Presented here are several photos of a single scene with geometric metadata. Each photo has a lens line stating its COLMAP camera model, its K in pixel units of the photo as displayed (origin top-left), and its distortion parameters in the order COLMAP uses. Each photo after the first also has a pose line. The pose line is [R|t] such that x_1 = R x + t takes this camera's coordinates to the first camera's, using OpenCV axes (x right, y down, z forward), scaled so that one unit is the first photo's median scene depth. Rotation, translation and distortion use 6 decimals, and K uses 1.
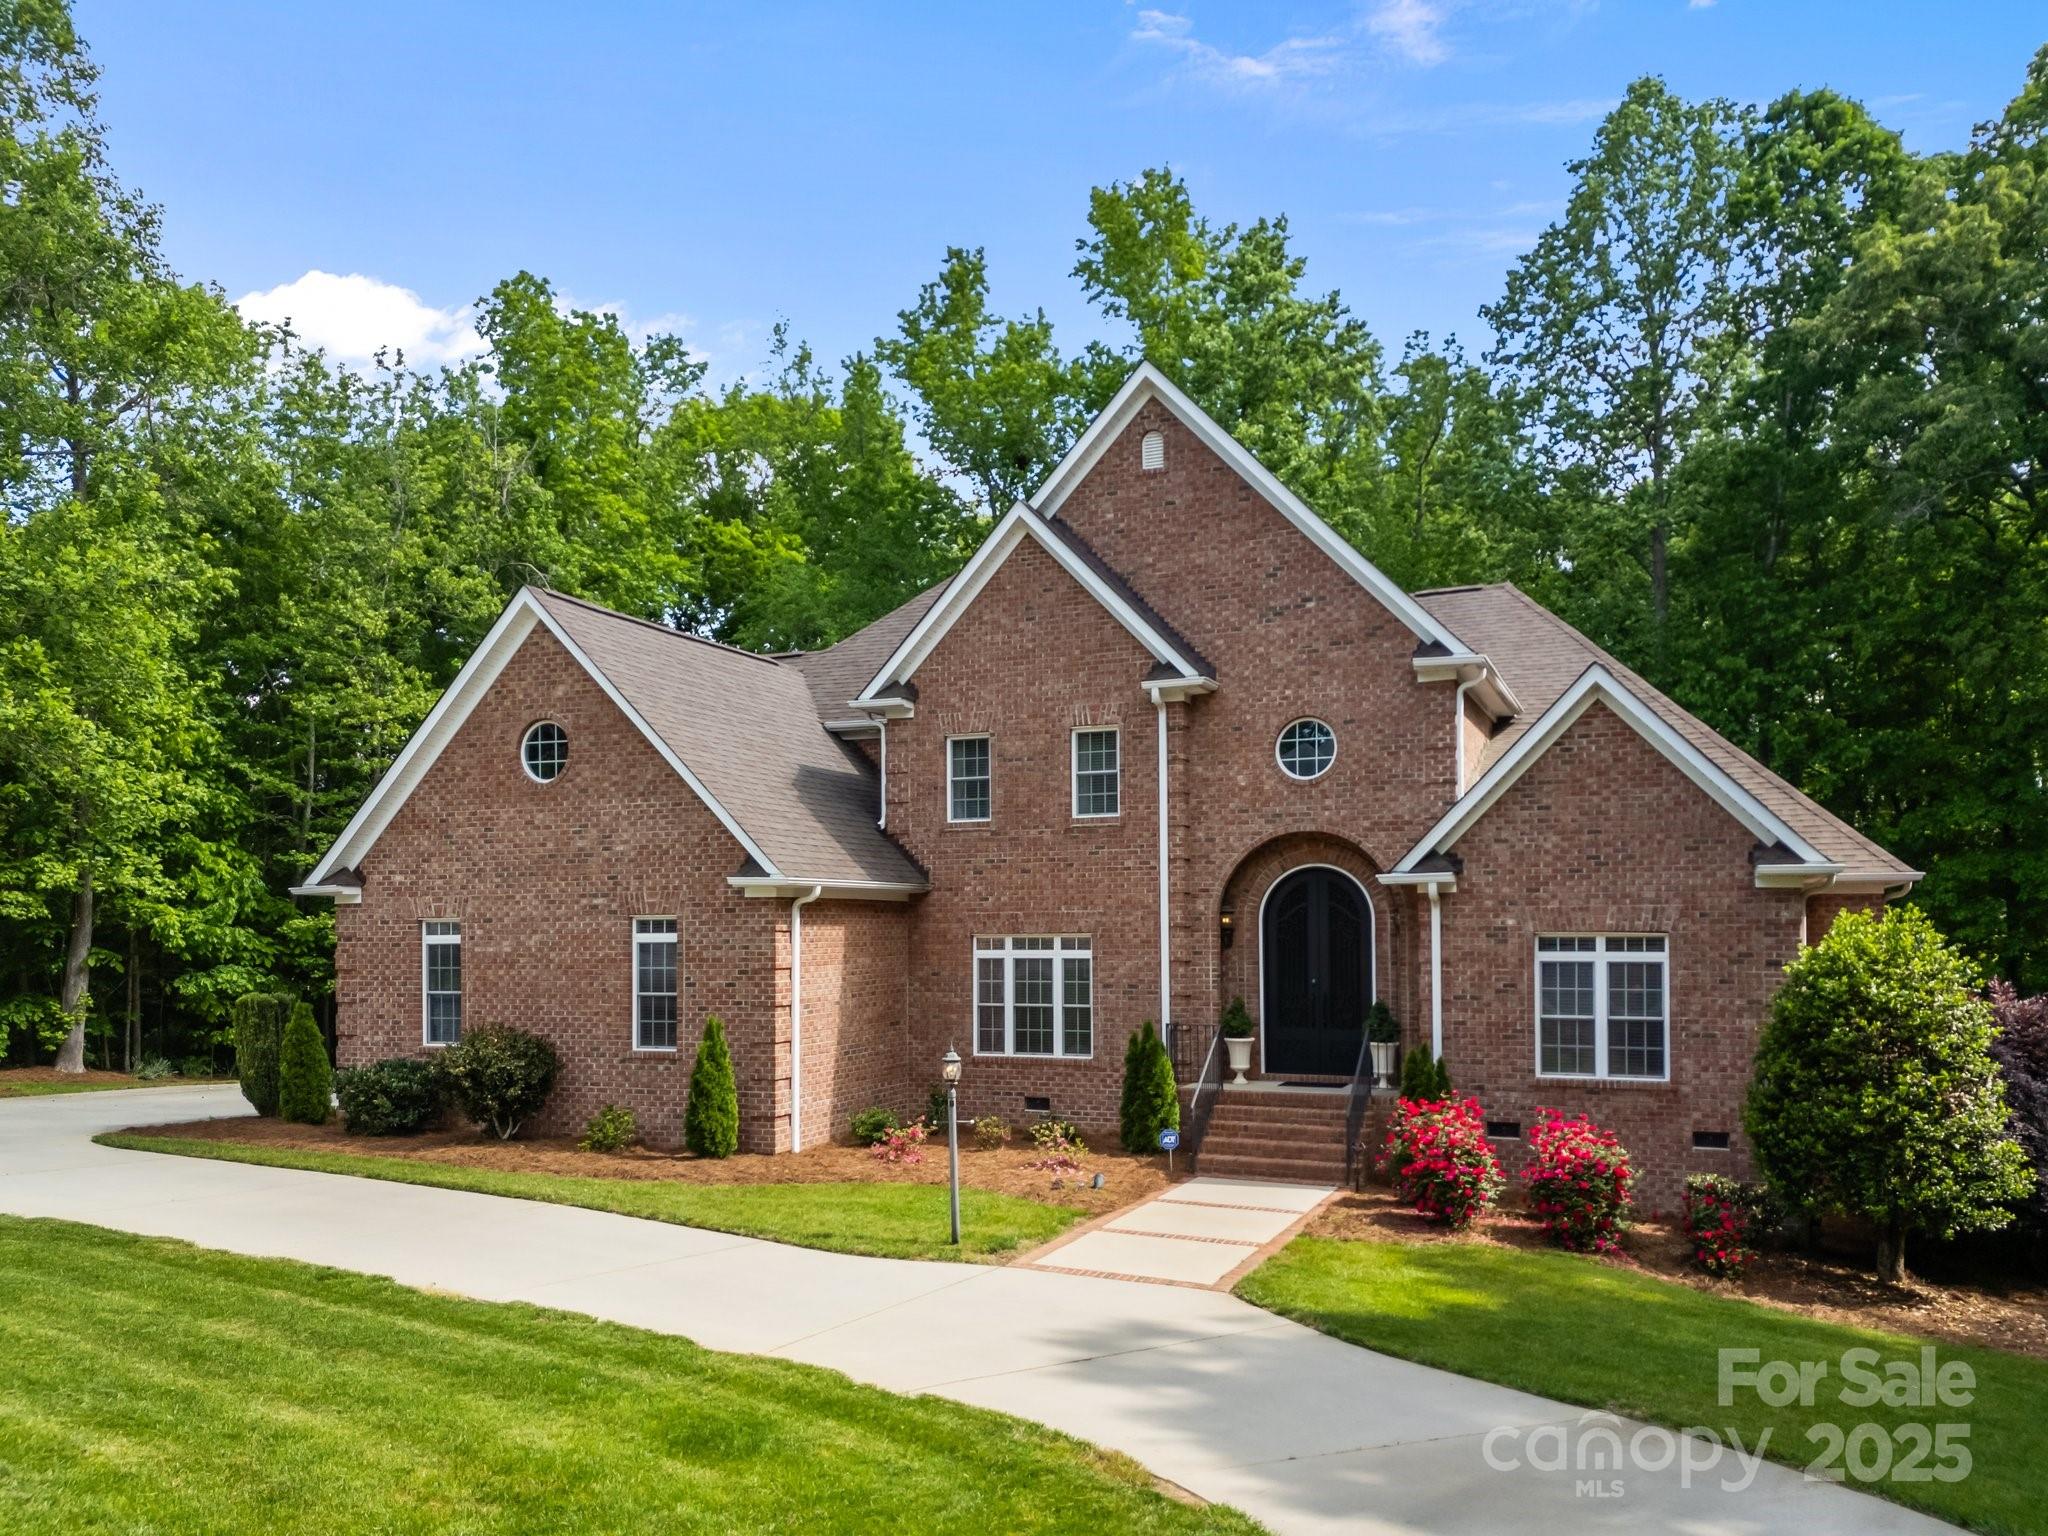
lens RADIAL K [[1681.0, 0, 1011.8], [0, 1681.0, 865.3], [0, 0, 1]] dist [0.080462, -0.006292]
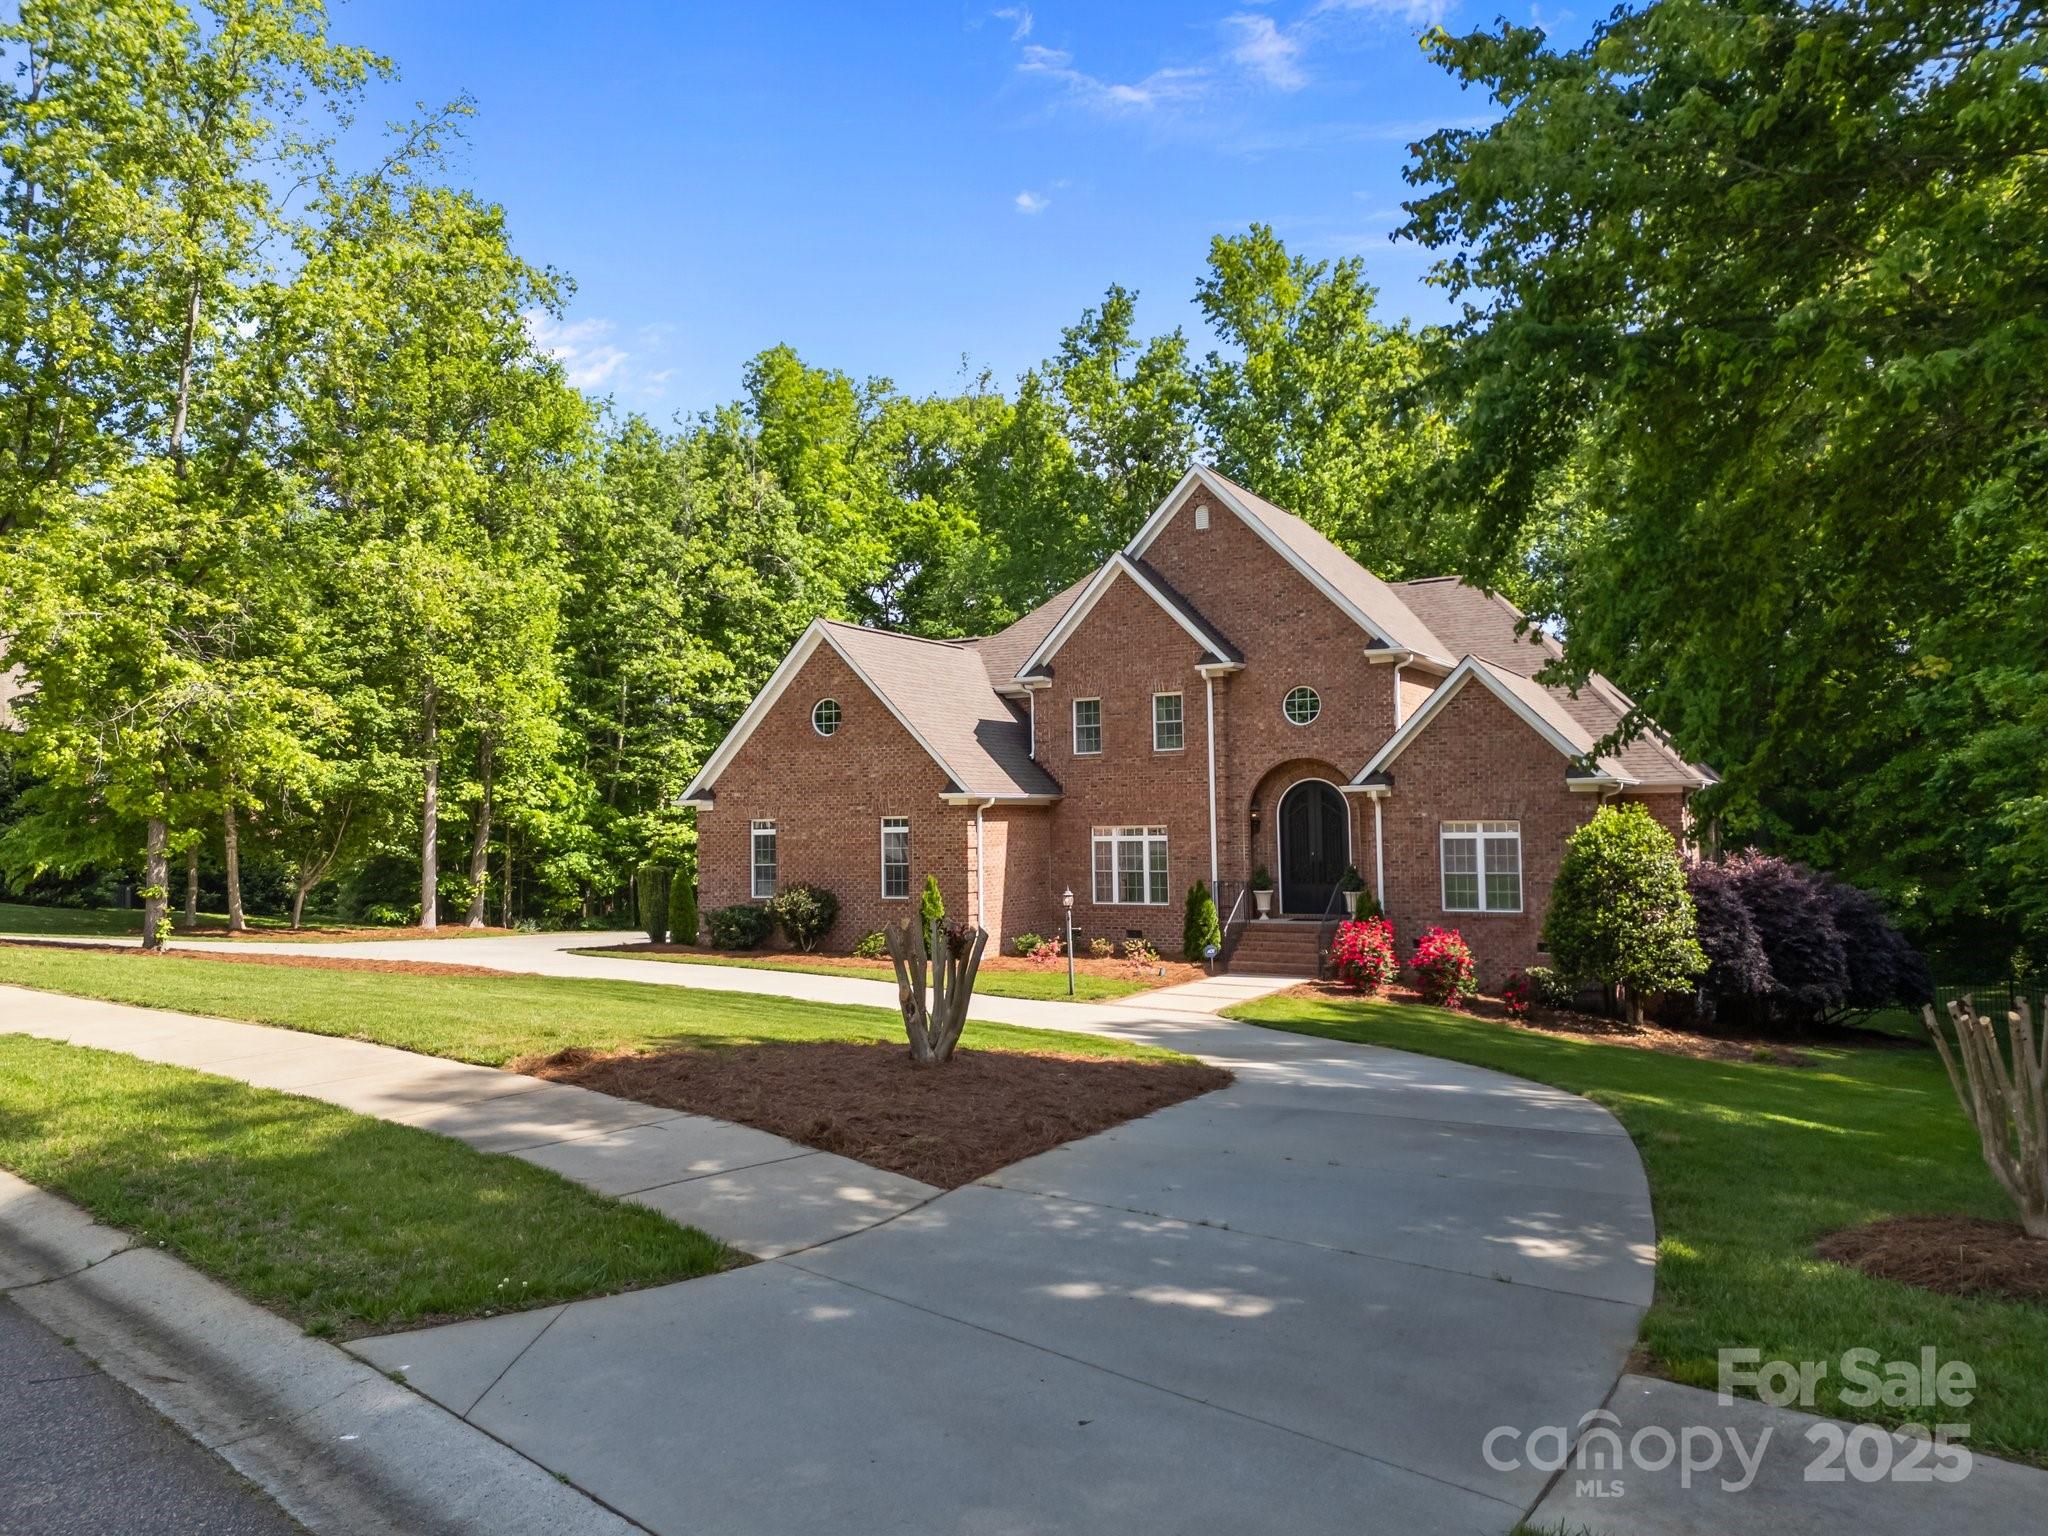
lens RADIAL K [[1606.4, 0, 949.7], [0, 1606.4, 772.6], [0, 0, 1]] dist [0.072092, 0.000148]
pose [[0.990169, -0.014757, -0.139097, 0.058312], [0.015600, 0.999866, 0.004971, -0.019109], [0.139005, -0.007092, 0.990266, -0.524992]]
